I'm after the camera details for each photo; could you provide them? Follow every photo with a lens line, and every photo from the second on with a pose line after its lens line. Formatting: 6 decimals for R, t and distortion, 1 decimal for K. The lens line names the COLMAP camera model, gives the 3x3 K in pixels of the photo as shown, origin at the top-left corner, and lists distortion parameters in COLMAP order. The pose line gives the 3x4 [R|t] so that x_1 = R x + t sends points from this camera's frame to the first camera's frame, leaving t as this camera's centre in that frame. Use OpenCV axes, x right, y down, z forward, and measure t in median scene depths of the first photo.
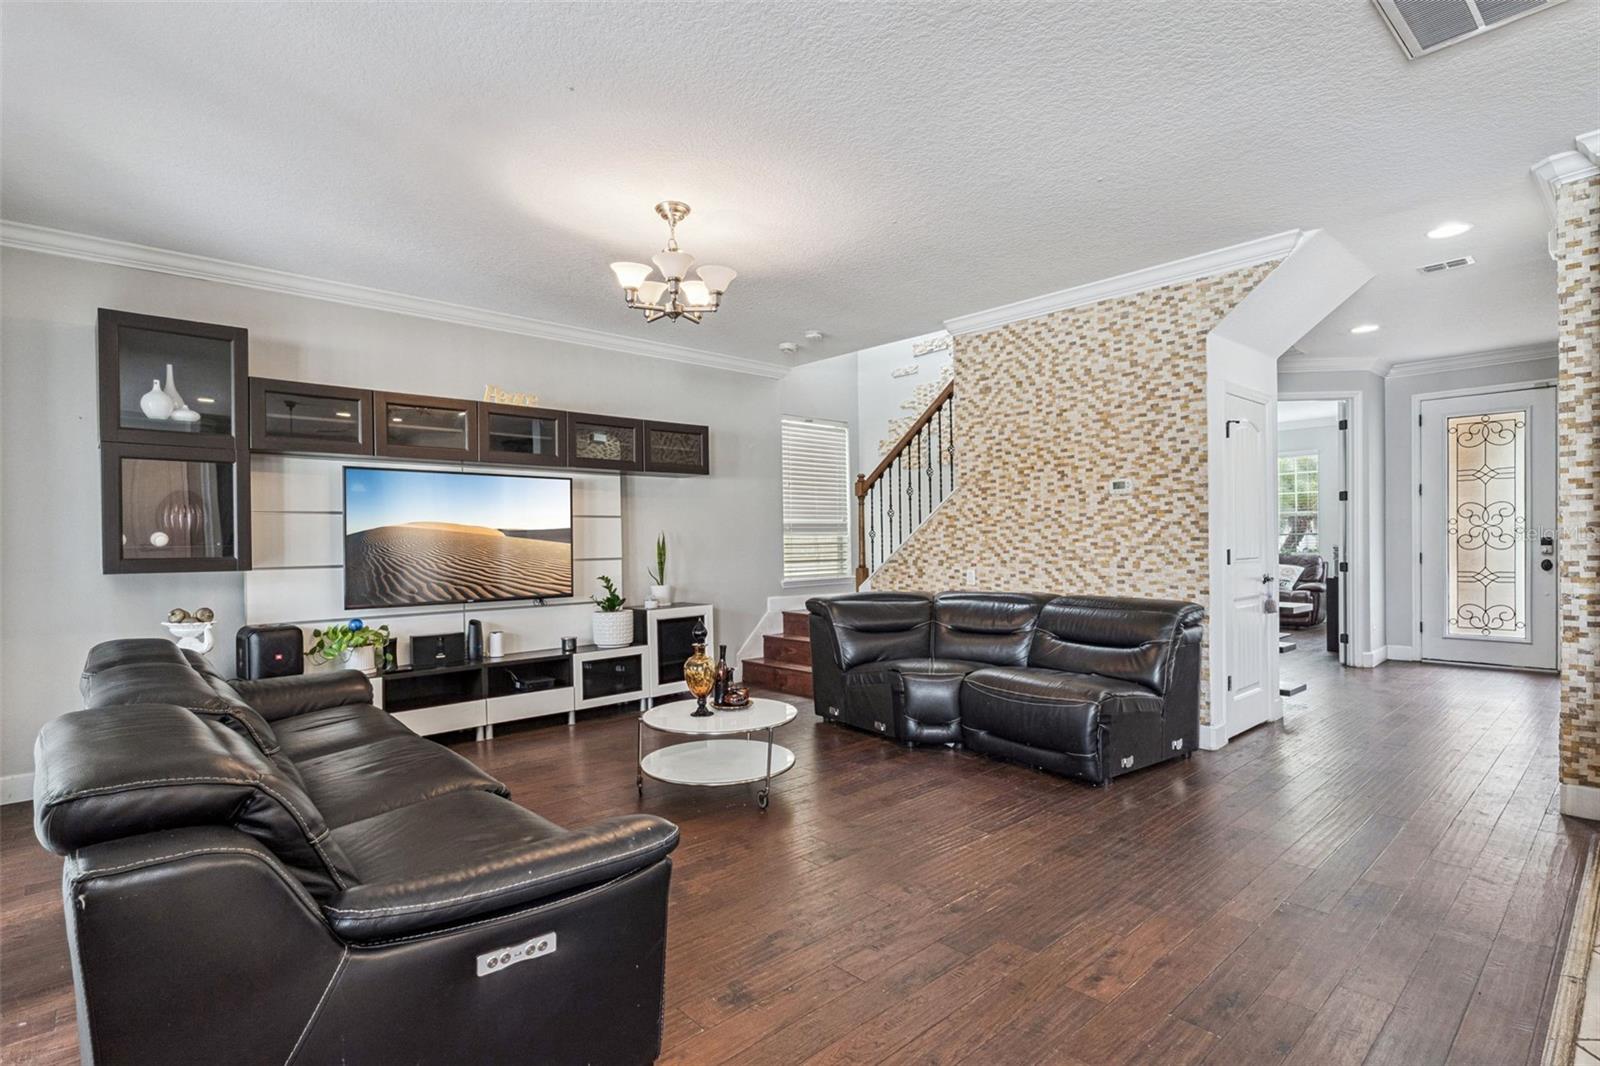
lens RADIAL K [[785.0, 0, 771.4], [0, 785.0, 549.2], [0, 0, 1]] dist [0.002511, 0.000396]
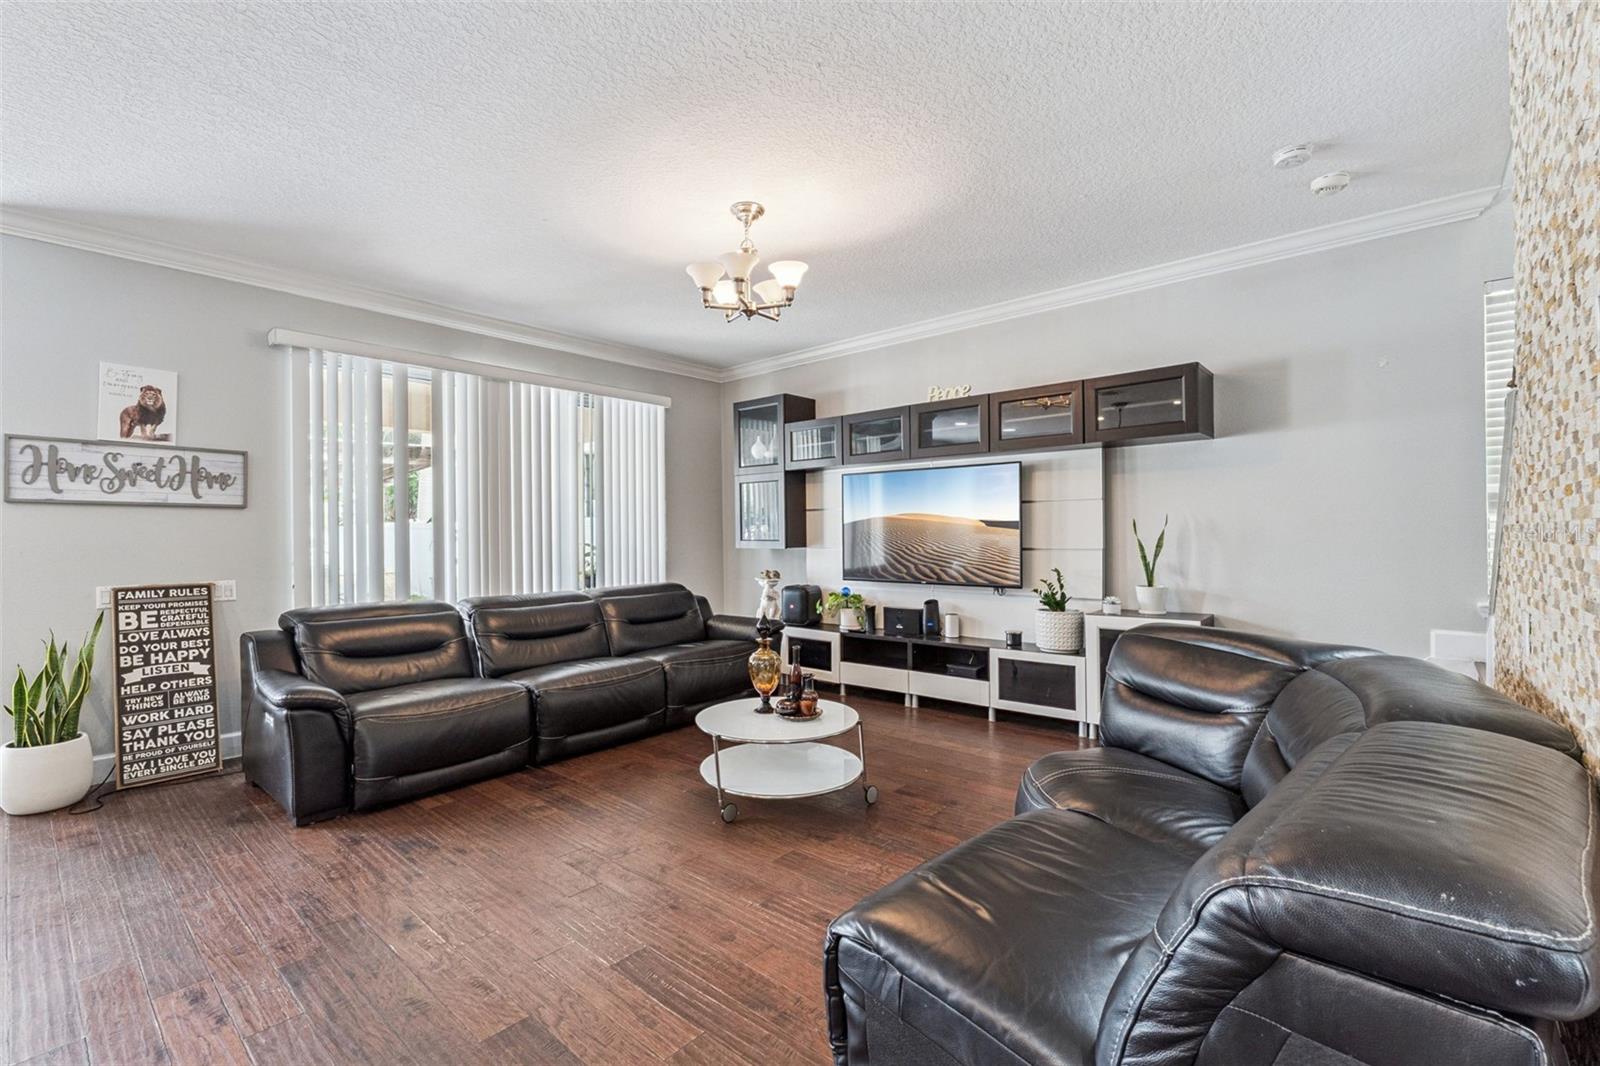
lens RADIAL K [[692.5, 0, 800.0], [0, 692.5, 533.0], [0, 0, 1]] dist [-0.002018, -0.000273]
pose [[0.131940, 0.010529, -0.991202, 0.599979], [-0.001177, 0.999945, 0.010465, -0.015446], [0.991257, -0.000214, 0.131945, 0.724999]]
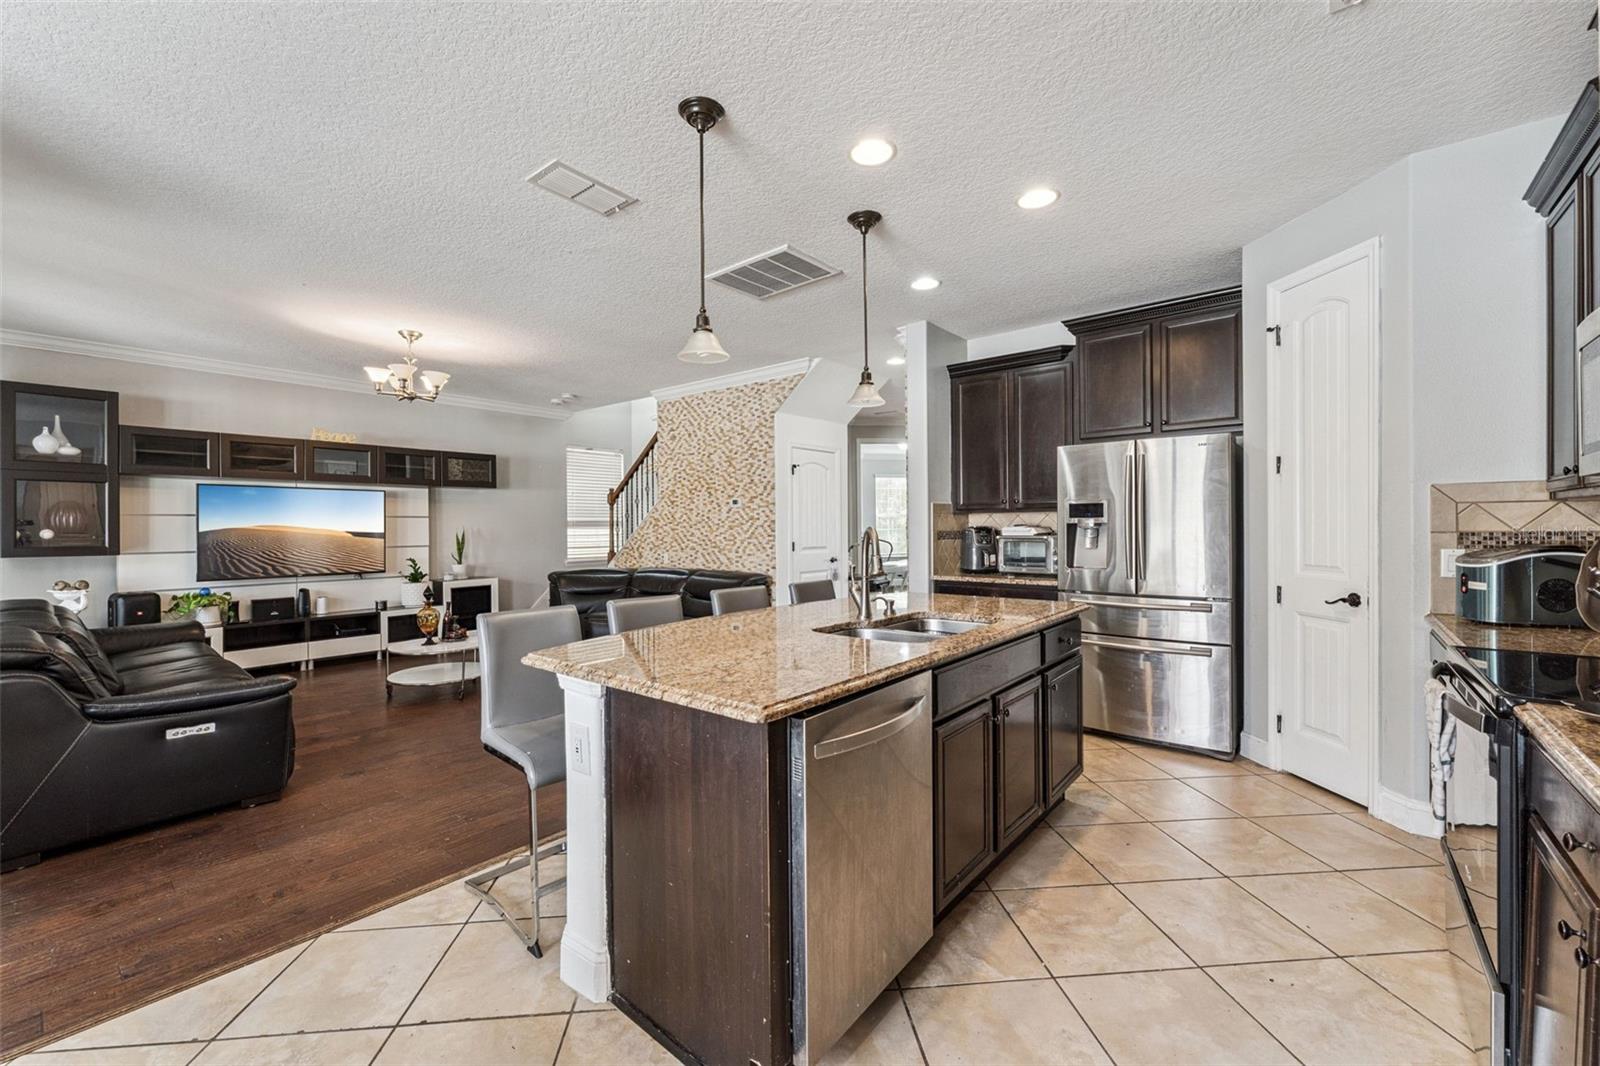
lens RADIAL K [[652.6, 0, 781.4], [0, 652.6, 529.0], [0, 0, 1]] dist [-0.000116, 0.000206]
pose [[0.989372, 0.005517, 0.145304, 0.338620], [-0.004346, 0.999956, -0.008372, -0.014945], [-0.145343, 0.007651, 0.989352, -0.342929]]
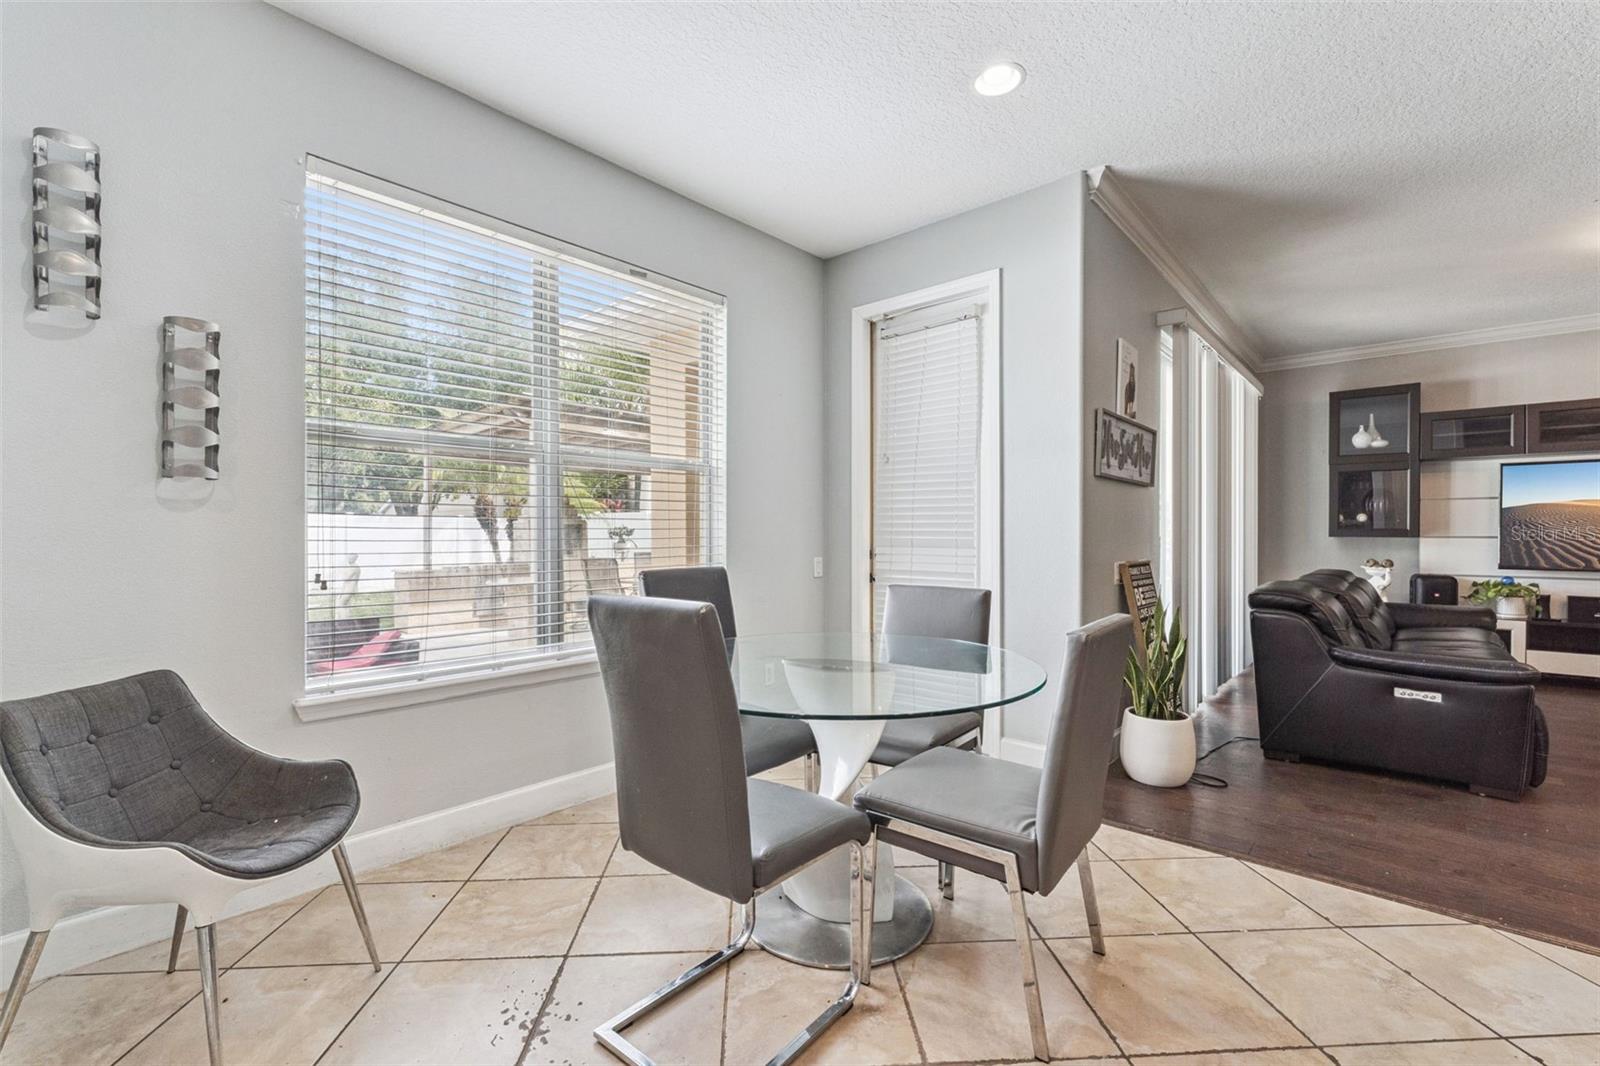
lens RADIAL K [[692.5, 0, 800.0], [0, 692.5, 533.0], [0, 0, 1]] dist [-0.002018, -0.000273]
pose [[0.128705, 0.015947, -0.991555, 0.461729], [-0.012285, 0.999820, 0.014485, 0.011464], [0.991607, 0.010317, 0.128878, -0.337376]]
